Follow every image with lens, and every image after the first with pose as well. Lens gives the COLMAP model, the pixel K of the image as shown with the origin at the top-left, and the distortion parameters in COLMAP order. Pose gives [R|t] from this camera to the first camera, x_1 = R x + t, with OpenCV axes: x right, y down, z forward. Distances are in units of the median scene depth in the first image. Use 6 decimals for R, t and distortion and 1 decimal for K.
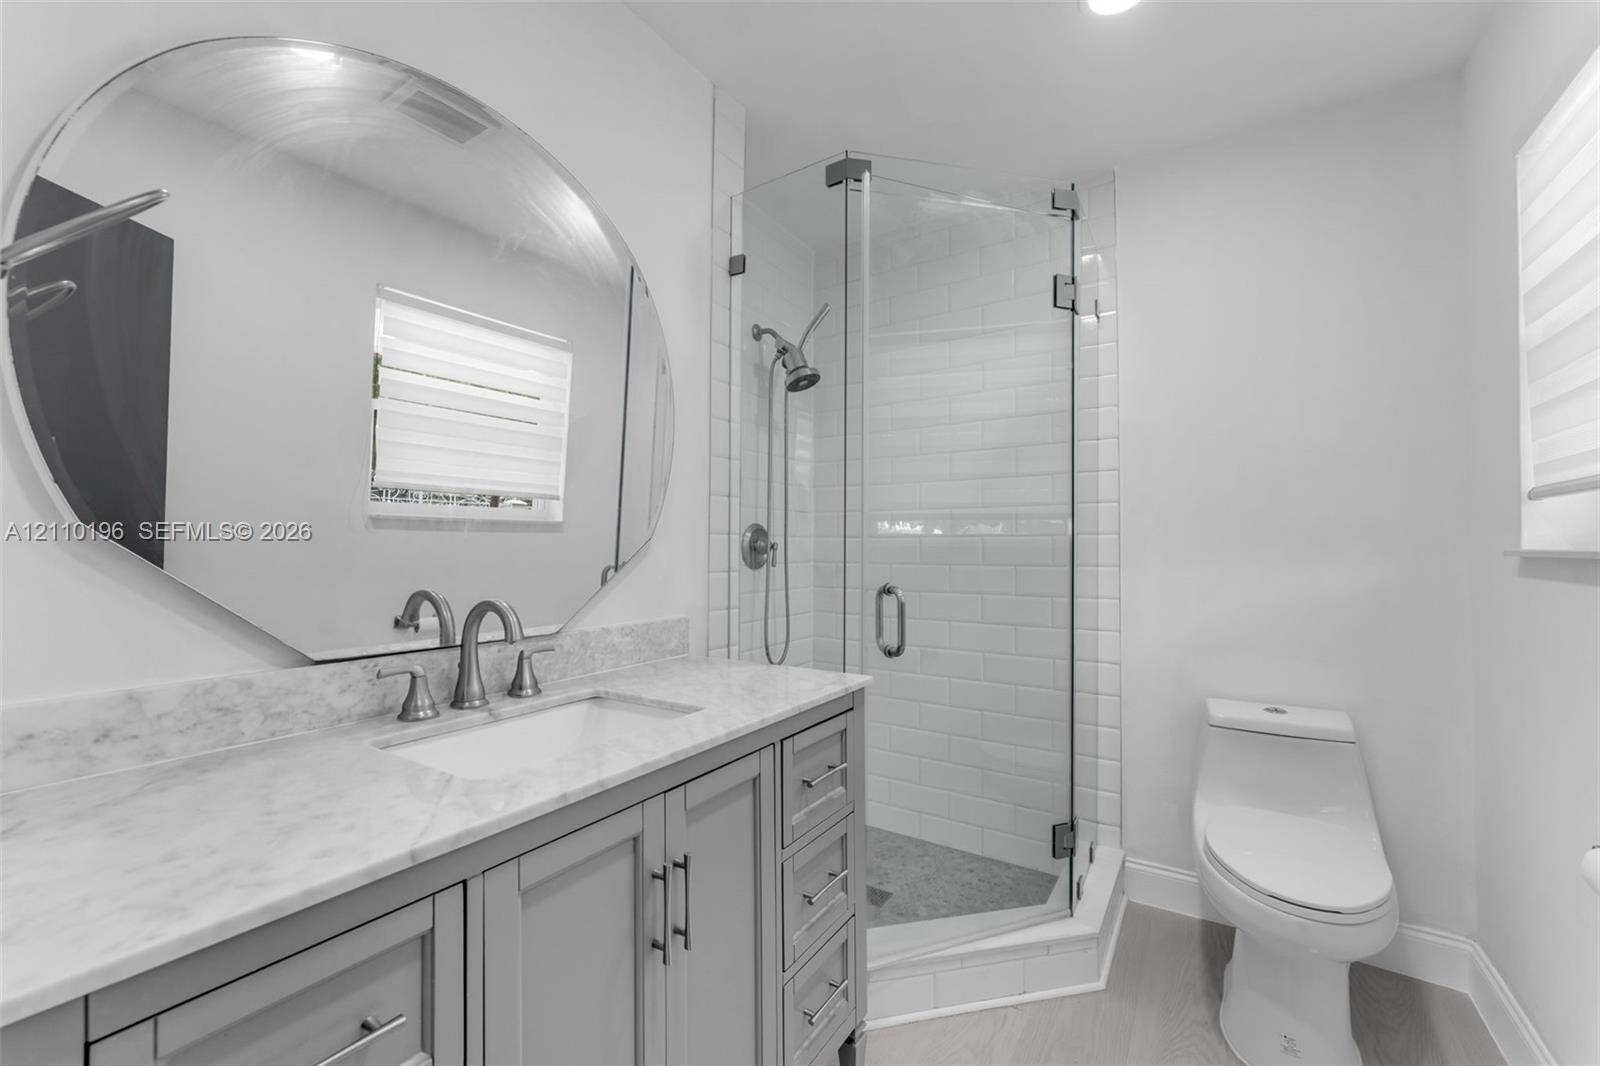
lens RADIAL K [[632.5, 0, 818.8], [0, 632.5, 545.0], [0, 0, 1]] dist [0.001082, -0.004488]
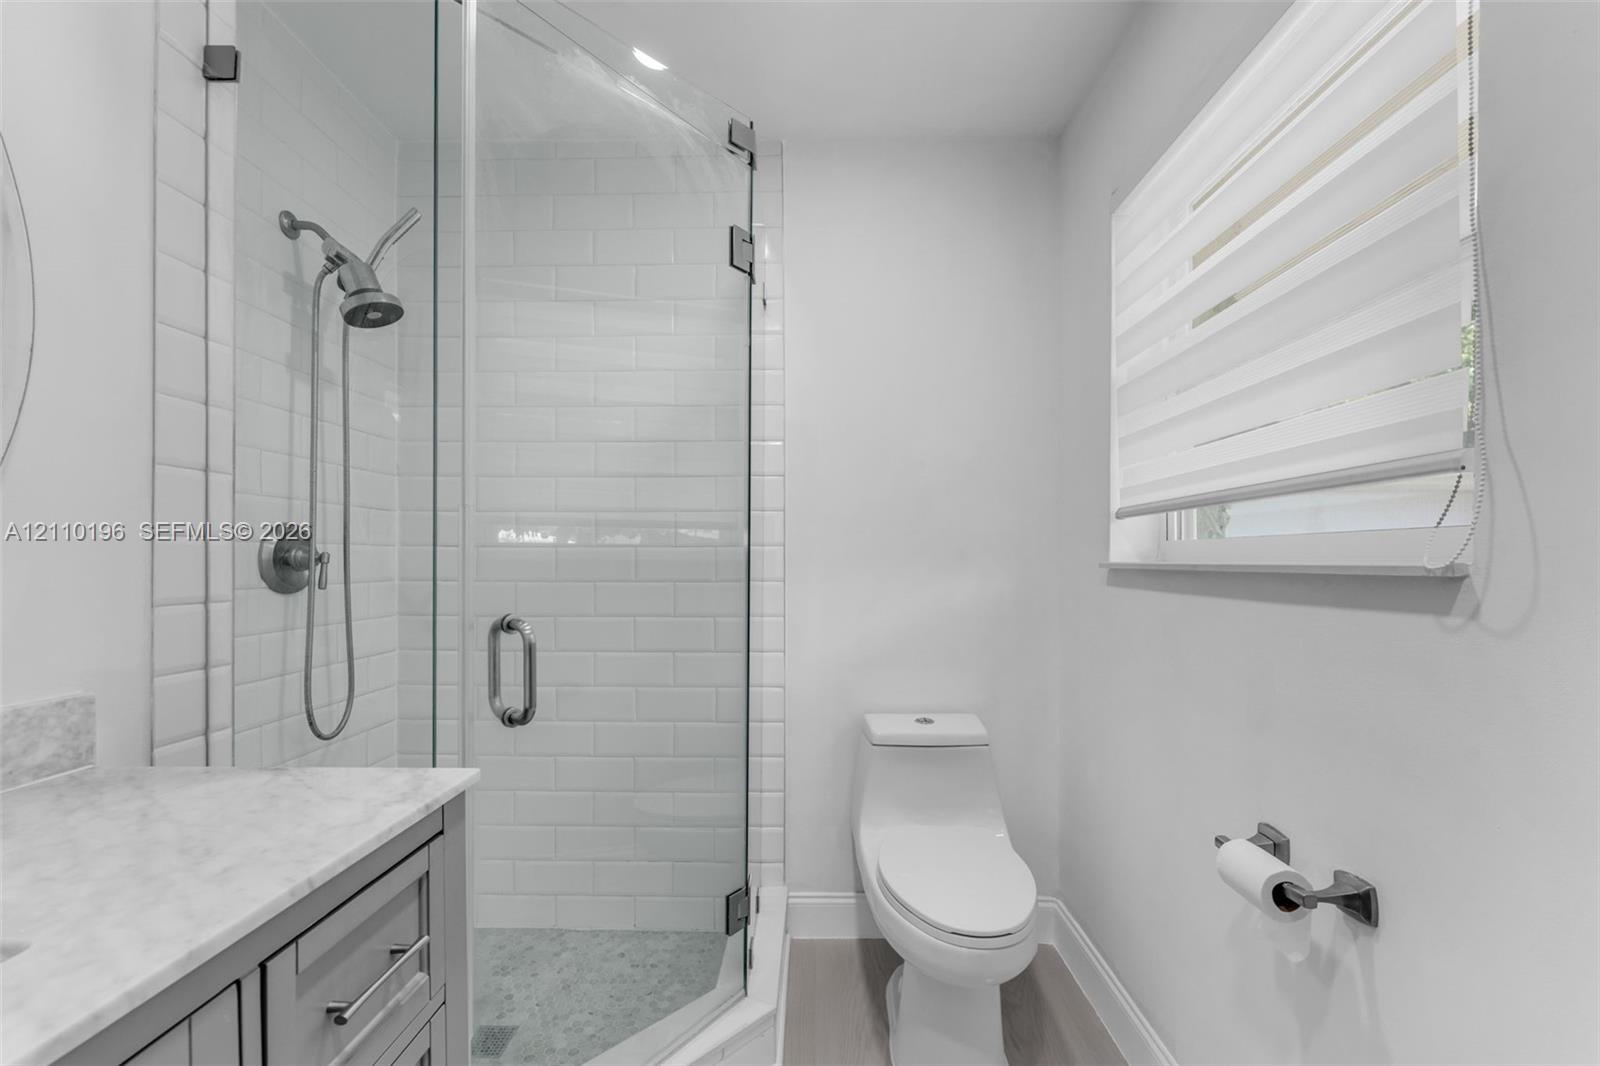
lens RADIAL K [[652.5, 0, 796.1], [0, 652.5, 562.4], [0, 0, 1]] dist [-0.001791, -0.000061]
pose [[0.869707, -0.001466, 0.493566, 0.024504], [-0.002741, 0.999966, 0.007801, -0.000279], [-0.493561, -0.008138, 0.869673, 0.183525]]
